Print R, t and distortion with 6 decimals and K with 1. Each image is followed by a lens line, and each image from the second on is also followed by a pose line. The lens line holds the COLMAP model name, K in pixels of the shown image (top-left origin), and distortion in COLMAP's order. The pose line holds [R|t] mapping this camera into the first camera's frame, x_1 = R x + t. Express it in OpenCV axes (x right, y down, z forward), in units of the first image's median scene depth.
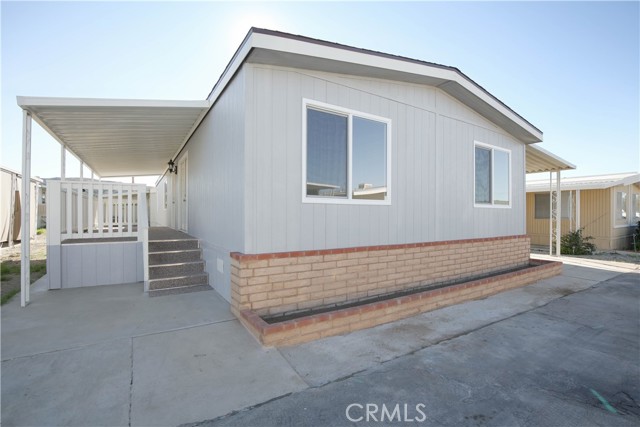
lens RADIAL K [[297.1, 0, 321.0], [0, 297.1, 214.9], [0, 0, 1]] dist [-0.020945, -0.000788]
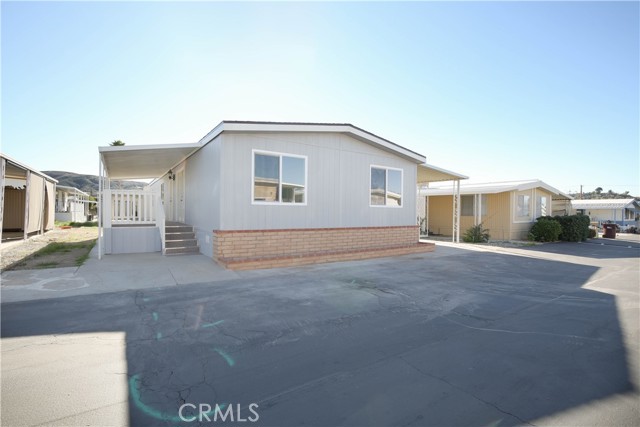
lens RADIAL K [[297.1, 0, 316.5], [0, 297.1, 213.6], [0, 0, 1]] dist [-0.020945, -0.000788]
pose [[0.999518, 0.006431, 0.030379, 0.224313], [-0.006601, 0.999963, 0.005486, 0.003149], [-0.030343, -0.005684, 0.999523, -0.689949]]
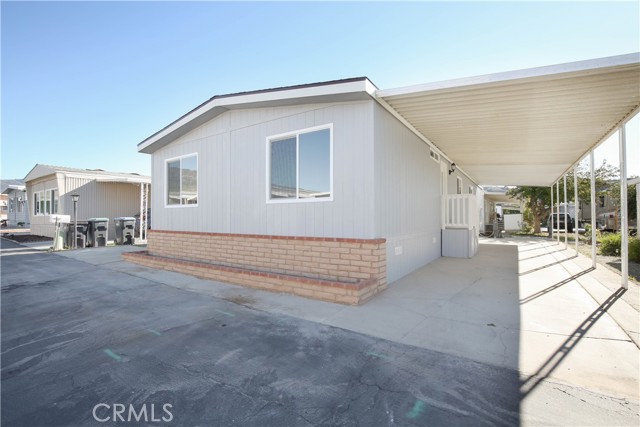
lens RADIAL K [[297.1, 0, 321.7], [0, 297.1, 209.6], [0, 0, 1]] dist [-0.020945, -0.000788]
pose [[0.409658, -0.024401, -0.911913, 1.634983], [0.005796, 0.999692, -0.024146, 0.022164], [0.912221, 0.004606, 0.409673, 0.731605]]
